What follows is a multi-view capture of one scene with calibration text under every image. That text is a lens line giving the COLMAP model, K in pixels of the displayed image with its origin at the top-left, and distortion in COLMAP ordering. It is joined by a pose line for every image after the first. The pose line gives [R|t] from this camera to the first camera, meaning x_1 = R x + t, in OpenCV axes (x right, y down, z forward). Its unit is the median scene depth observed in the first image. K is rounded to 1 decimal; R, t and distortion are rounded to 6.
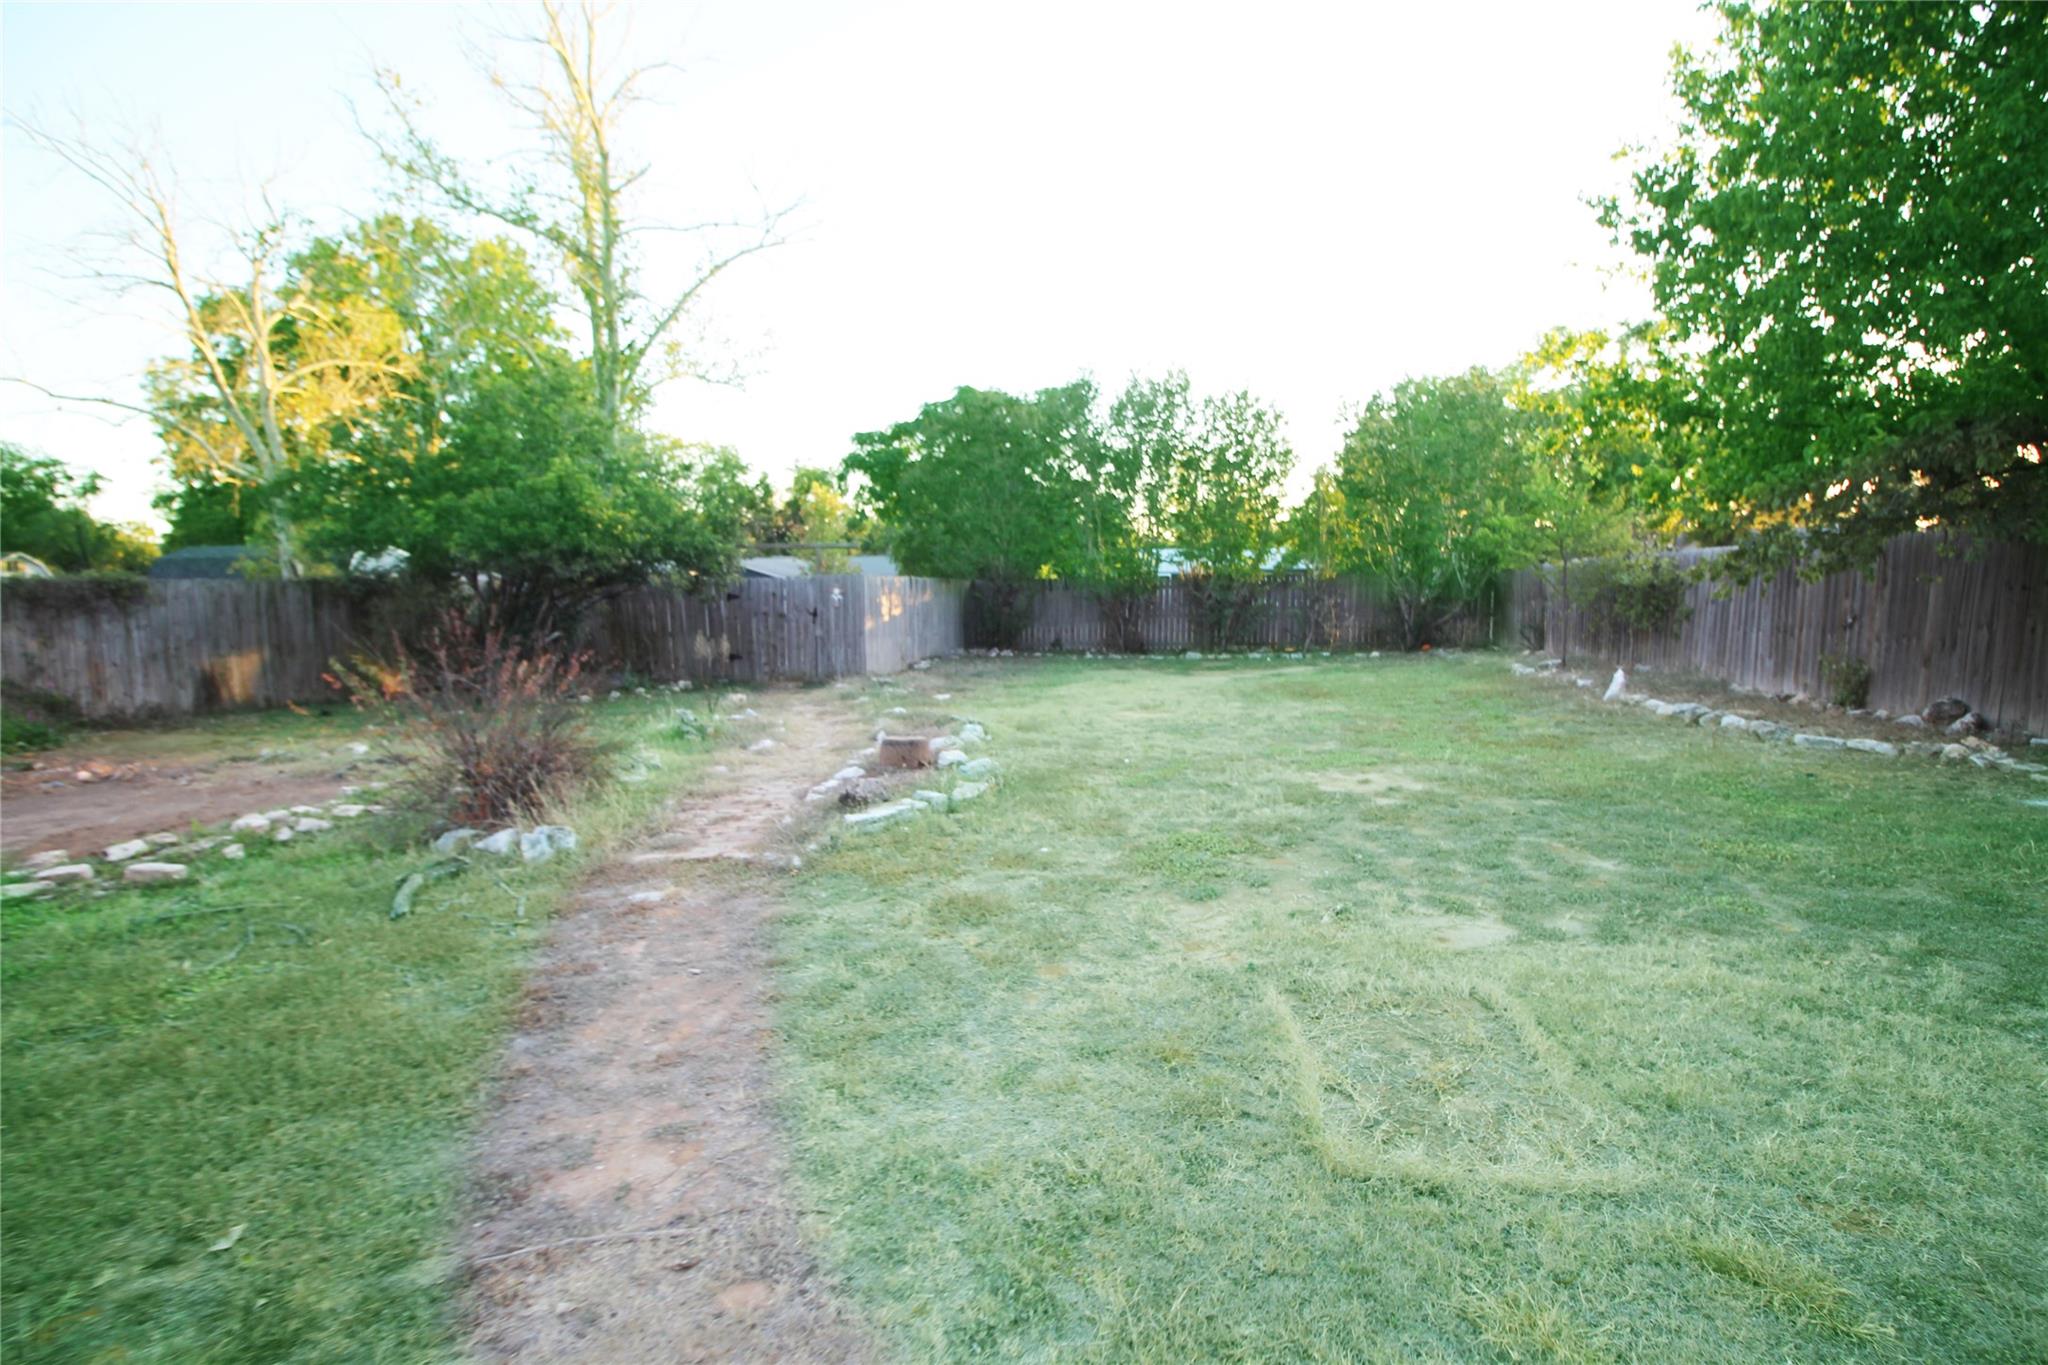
lens RADIAL K [[968.8, 0, 1057.6], [0, 968.8, 681.0], [0, 0, 1]] dist [-0.005588, -0.009253]
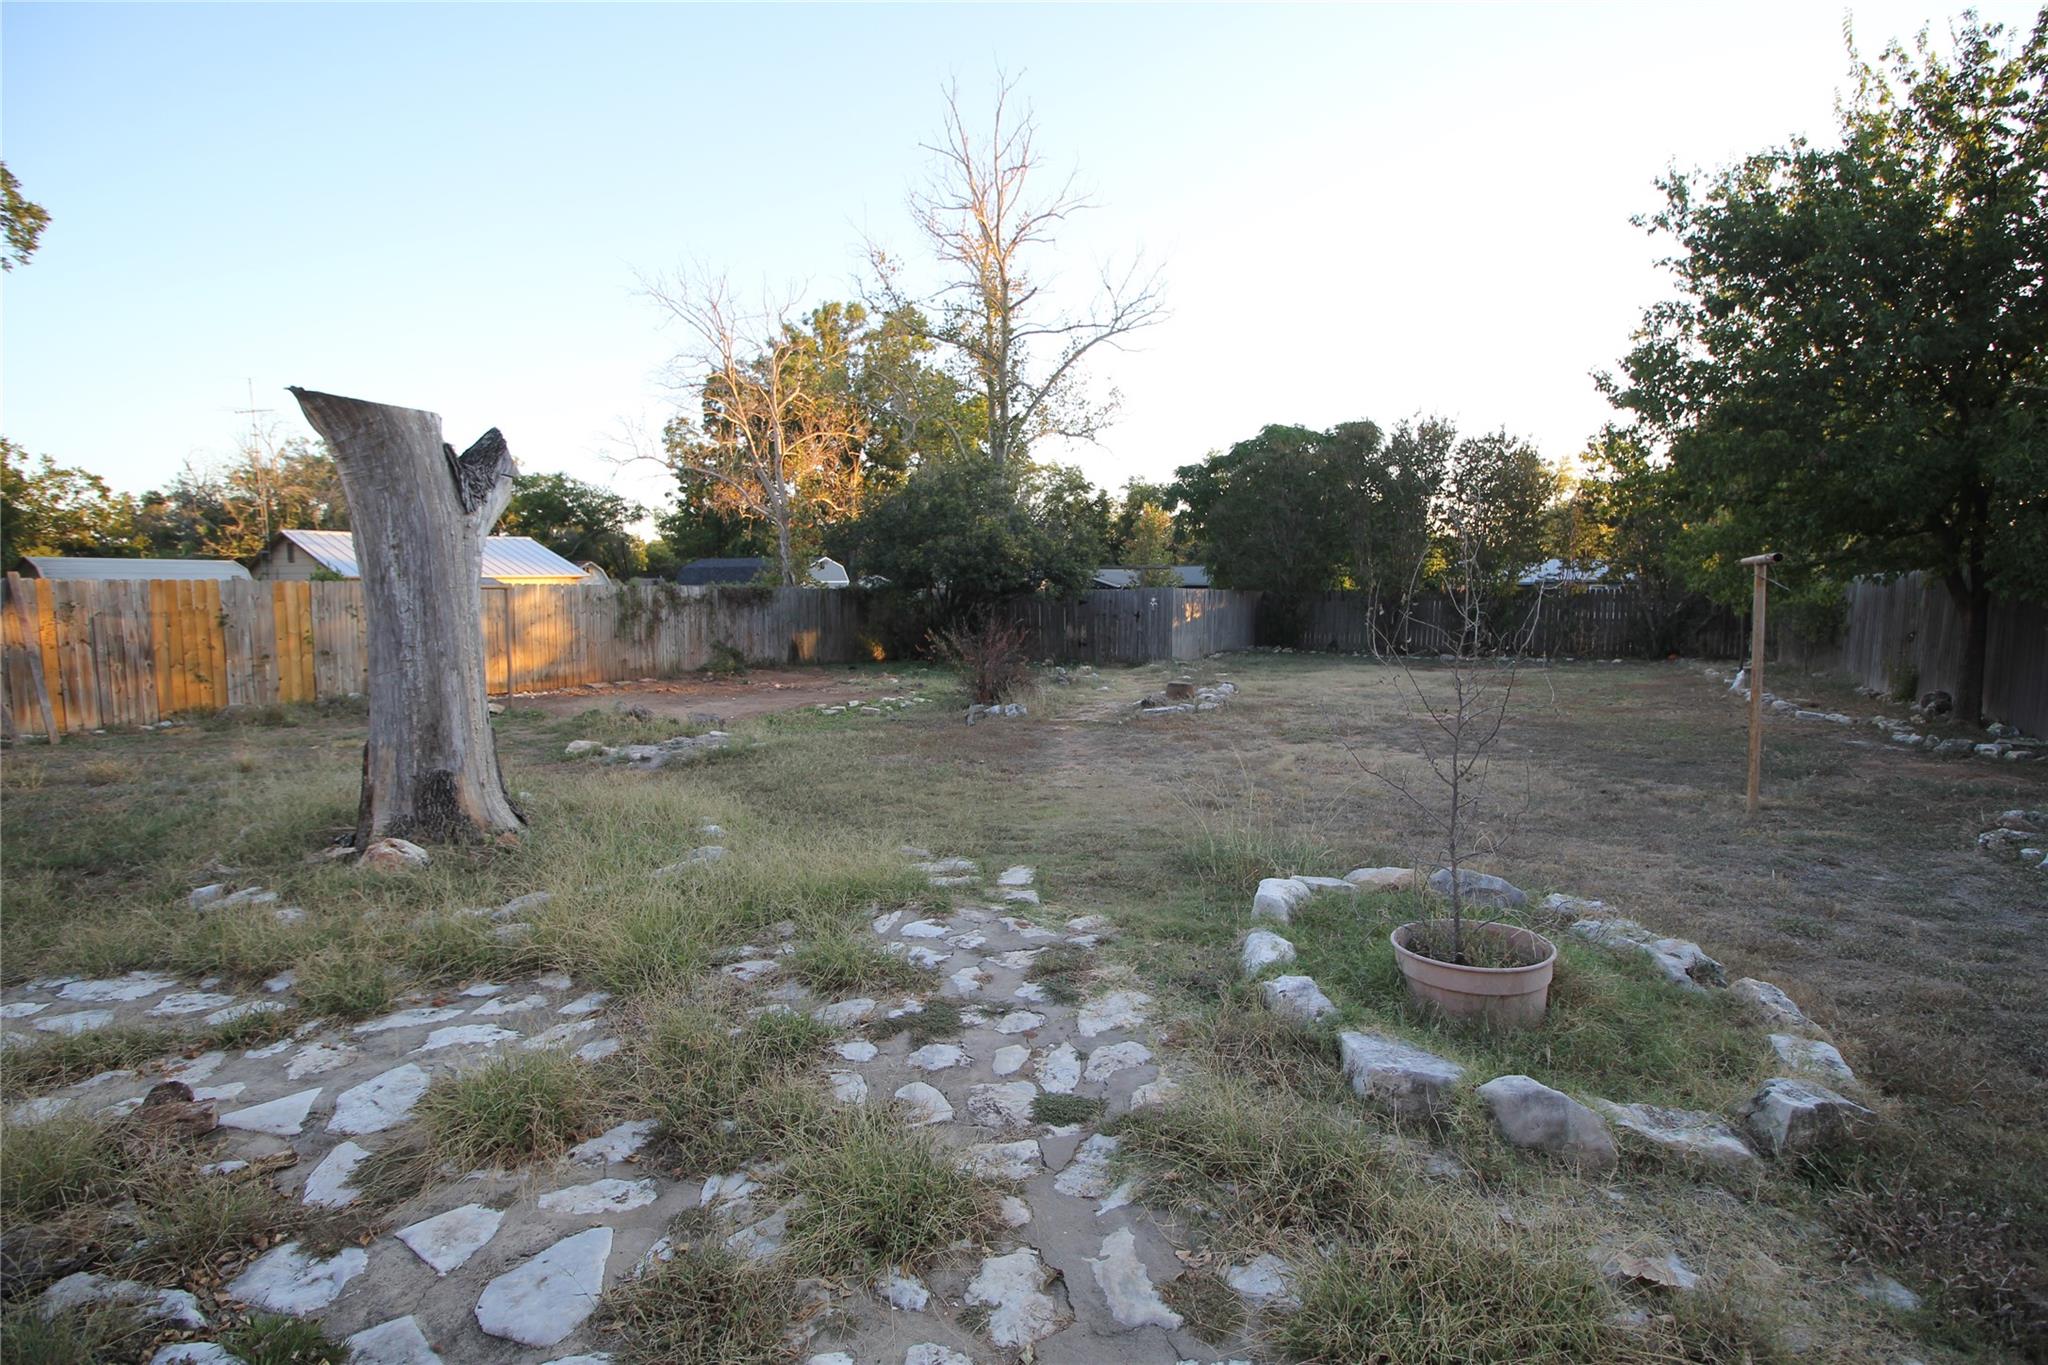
lens RADIAL K [[968.8, 0, 1036.1], [0, 968.8, 687.9], [0, 0, 1]] dist [-0.005588, -0.009253]
pose [[0.937875, 0.044508, -0.344107, 0.085167], [-0.044139, 0.998986, 0.008910, 0.025598], [0.344155, 0.006832, 0.938888, -0.317071]]
